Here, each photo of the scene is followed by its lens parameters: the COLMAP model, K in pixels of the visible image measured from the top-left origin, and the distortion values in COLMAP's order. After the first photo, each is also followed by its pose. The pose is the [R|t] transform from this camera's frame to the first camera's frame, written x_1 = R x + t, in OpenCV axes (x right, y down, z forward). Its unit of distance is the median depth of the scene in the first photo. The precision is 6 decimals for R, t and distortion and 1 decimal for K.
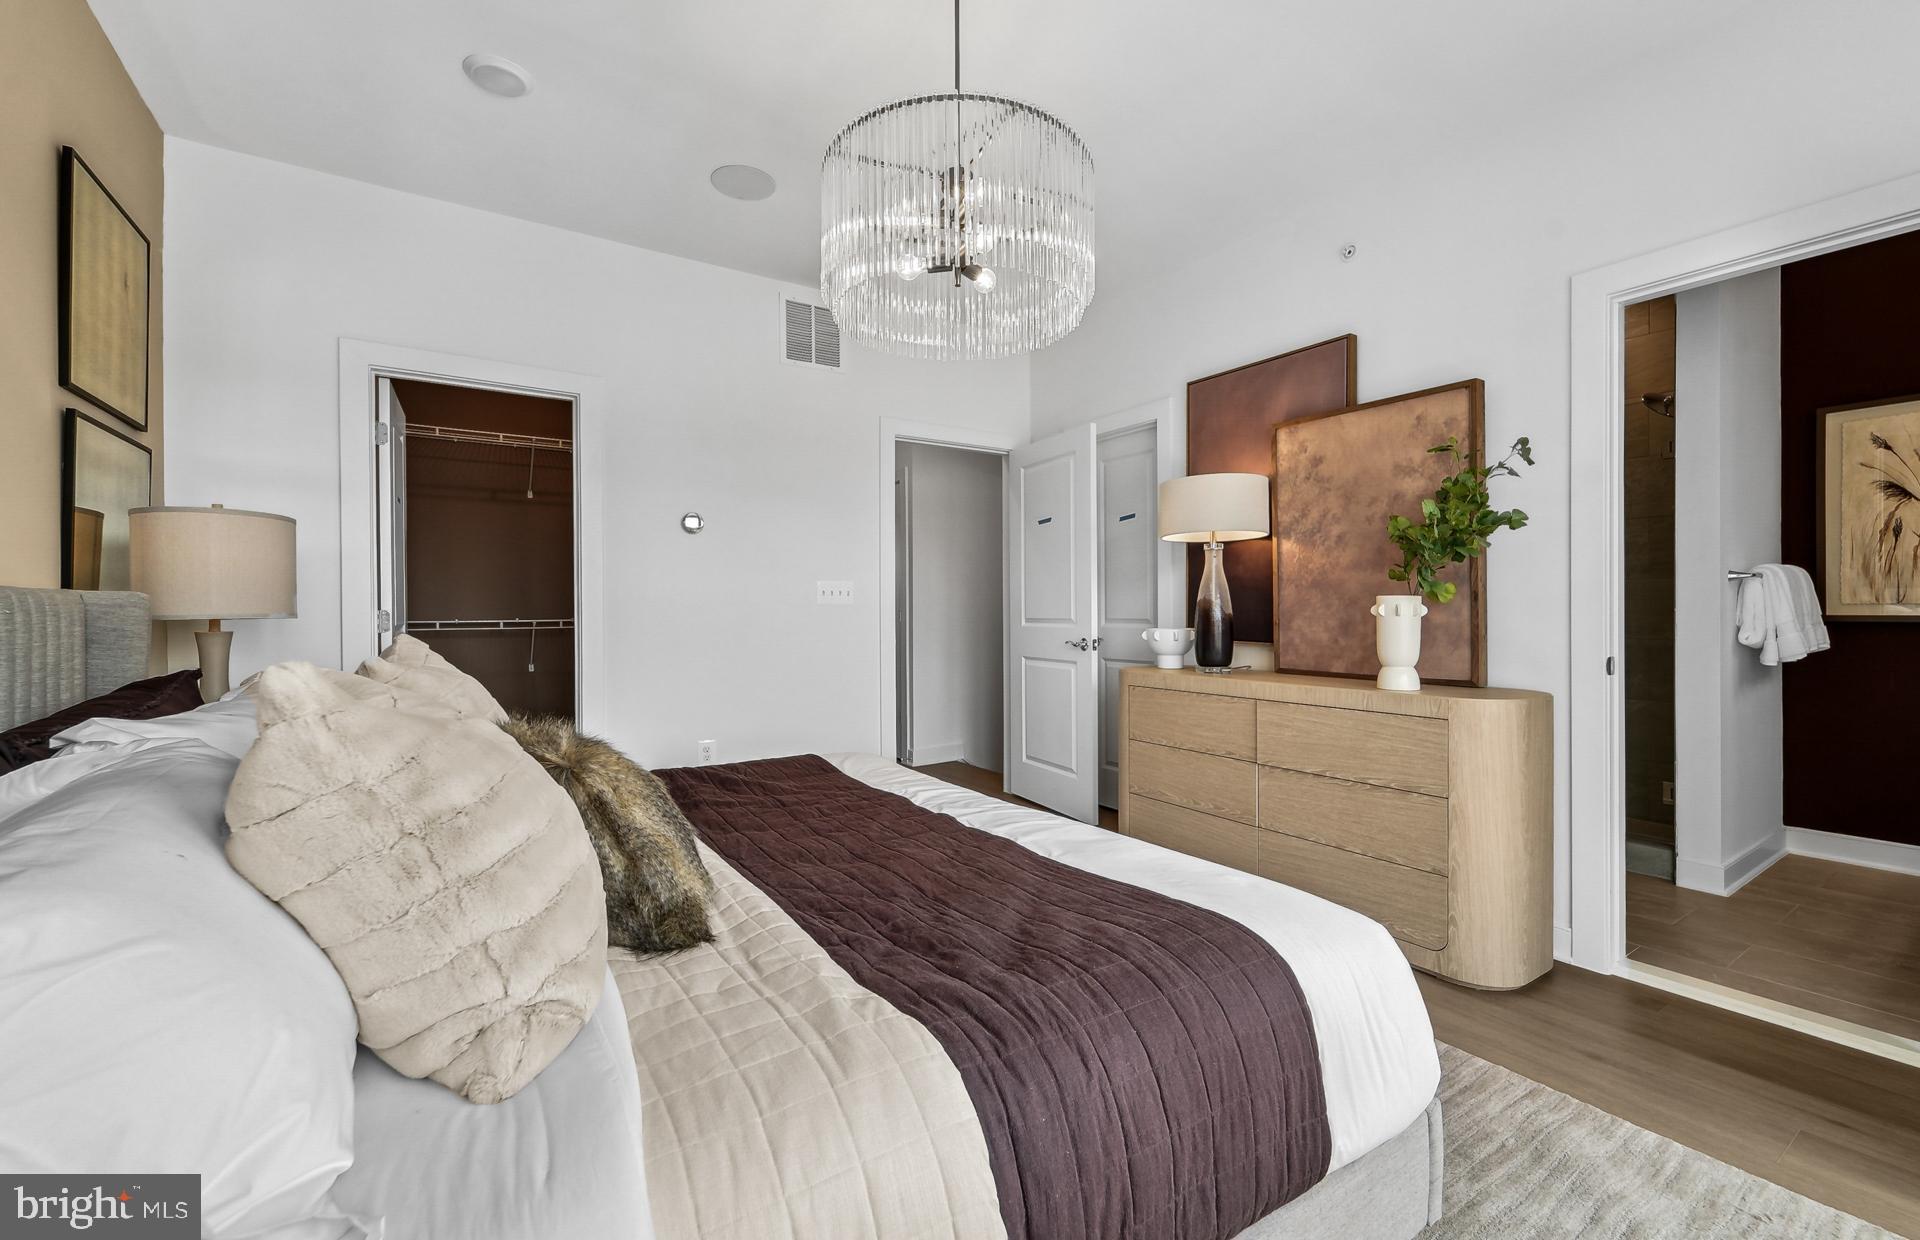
lens RADIAL K [[785.8, 0, 963.9], [0, 785.8, 617.2], [0, 0, 1]] dist [0.006555, -0.001118]
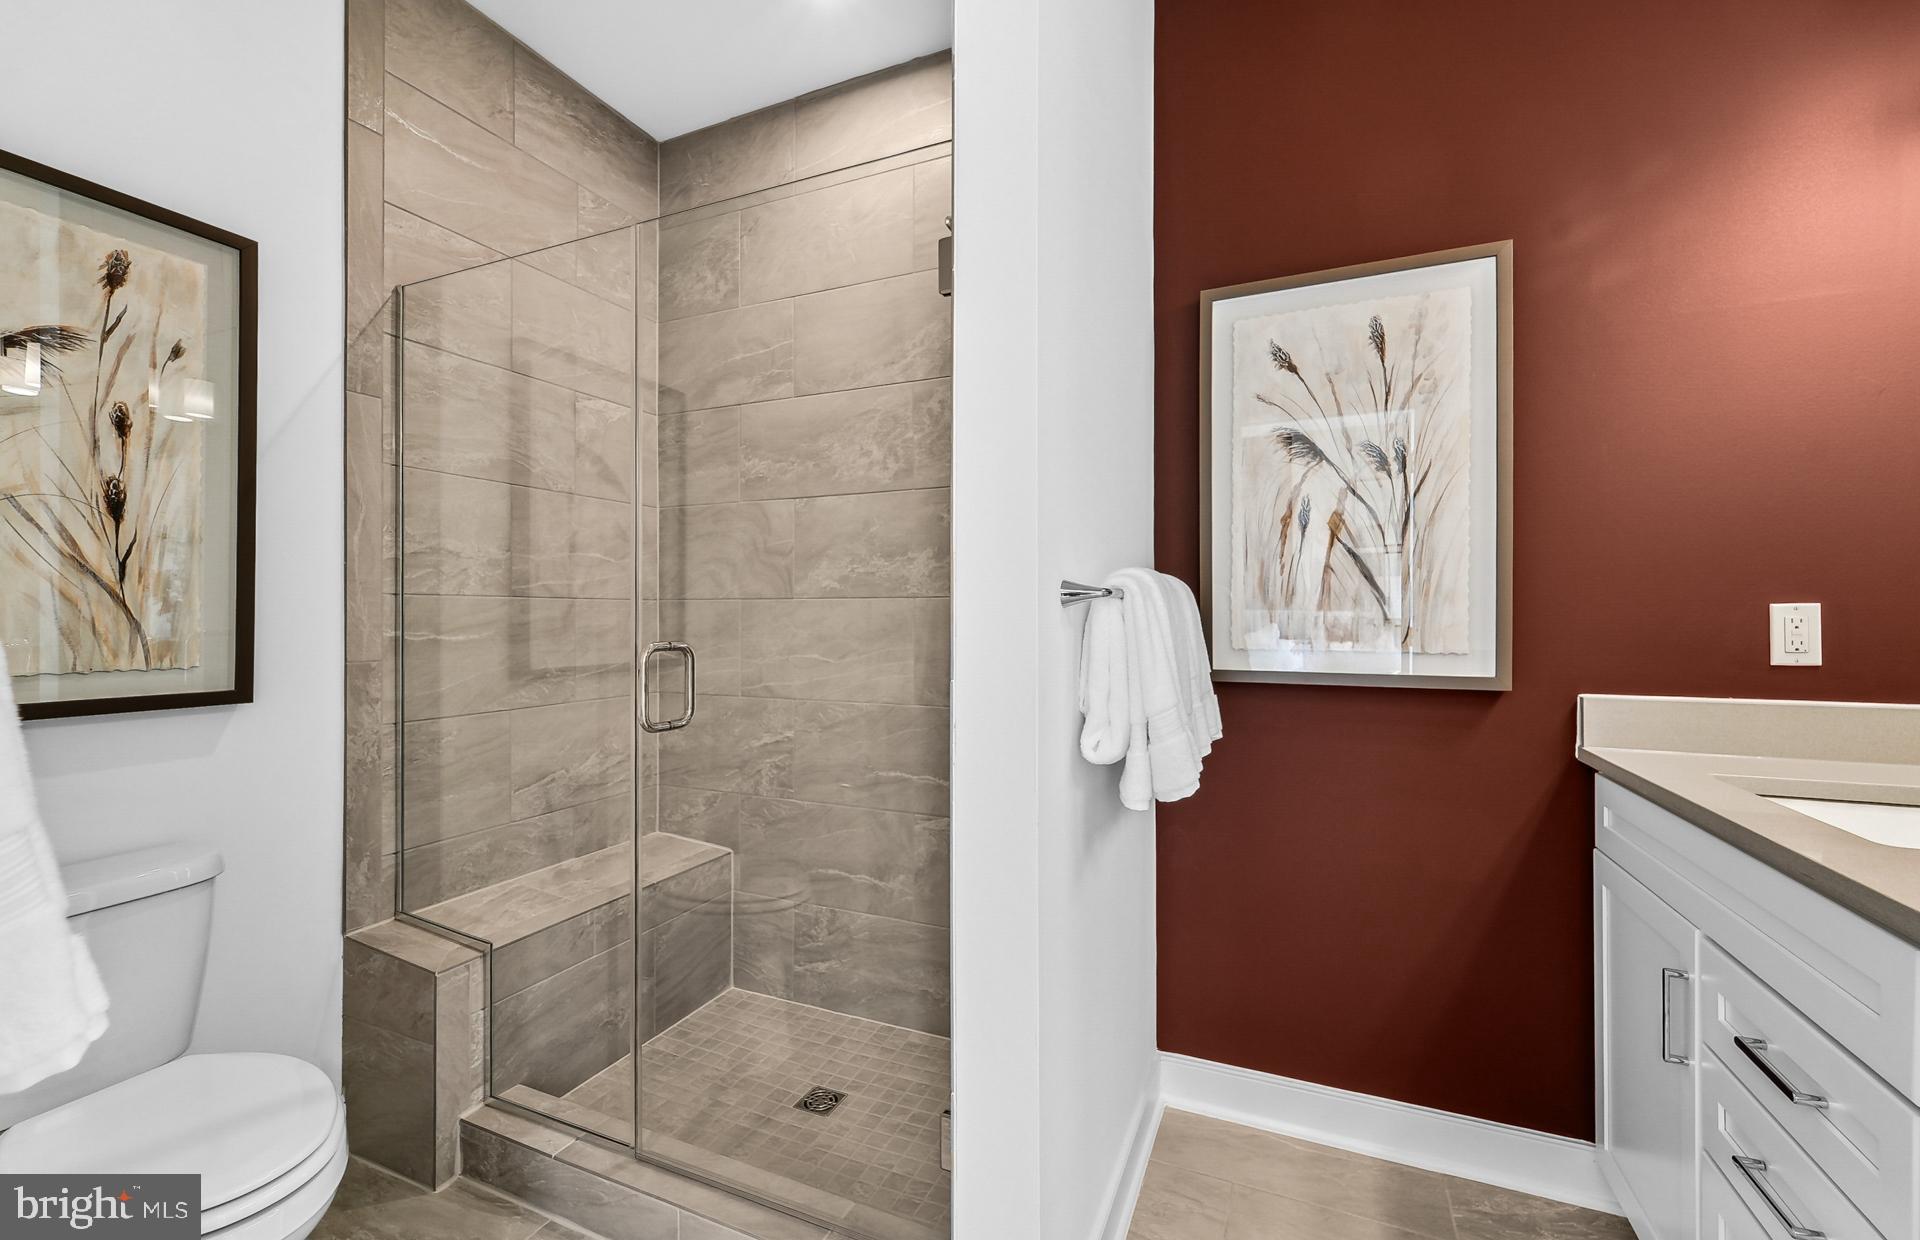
lens RADIAL K [[785.8, 0, 953.1], [0, 785.8, 613.6], [0, 0, 1]] dist [0.006555, -0.001118]
pose [[0.850881, 0.010393, 0.525256, 0.681027], [-0.002976, 0.999884, -0.014963, -0.034210], [-0.525350, 0.011169, 0.850813, 0.659701]]
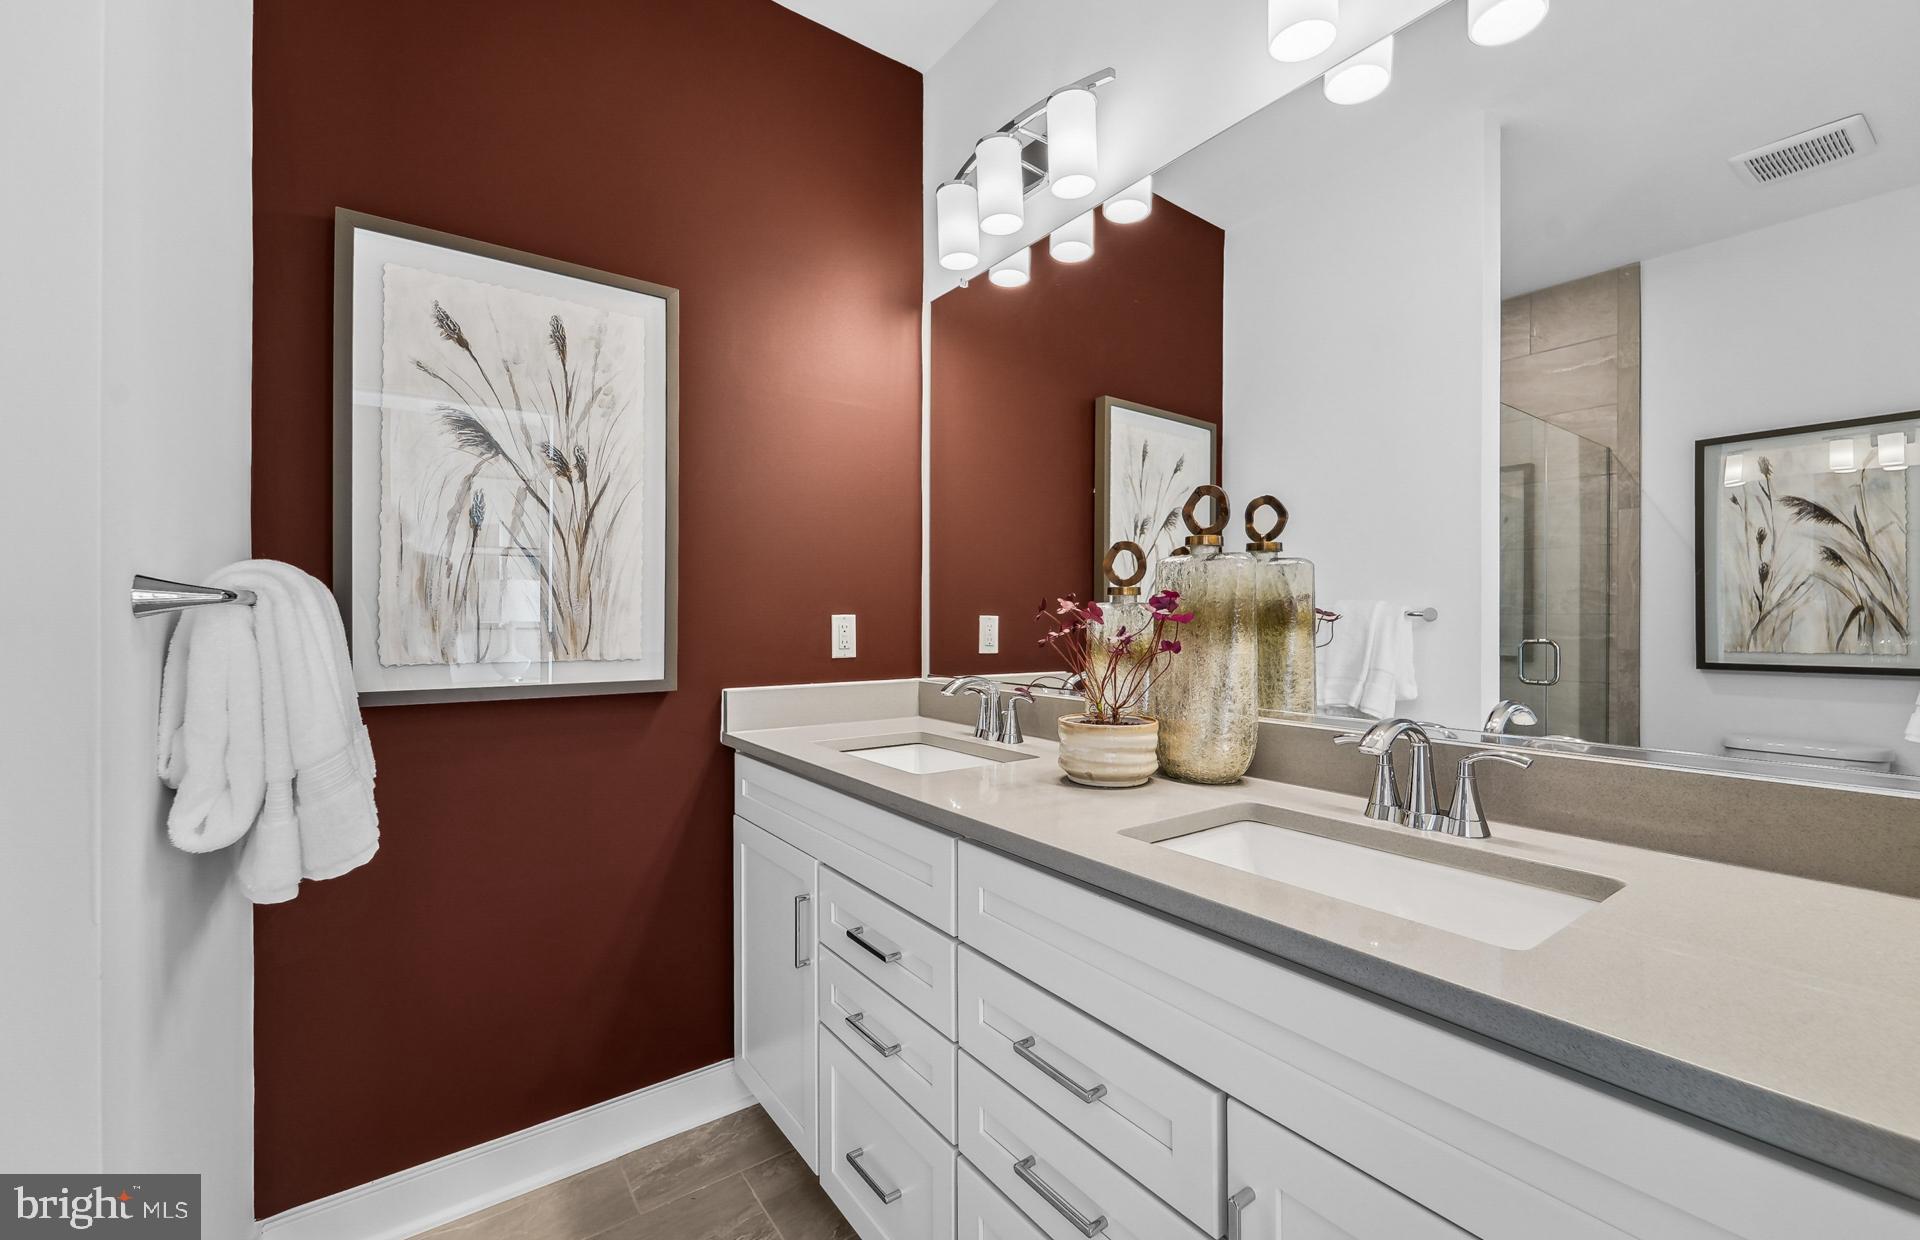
lens RADIAL K [[785.8, 0, 960.8], [0, 785.8, 615.0], [0, 0, 1]] dist [0.006555, -0.001118]
pose [[-0.035066, 0.012019, 0.999313, 0.677244], [0.008423, 0.999896, -0.011730, -0.039117], [-0.999350, 0.008006, -0.035164, 0.713548]]
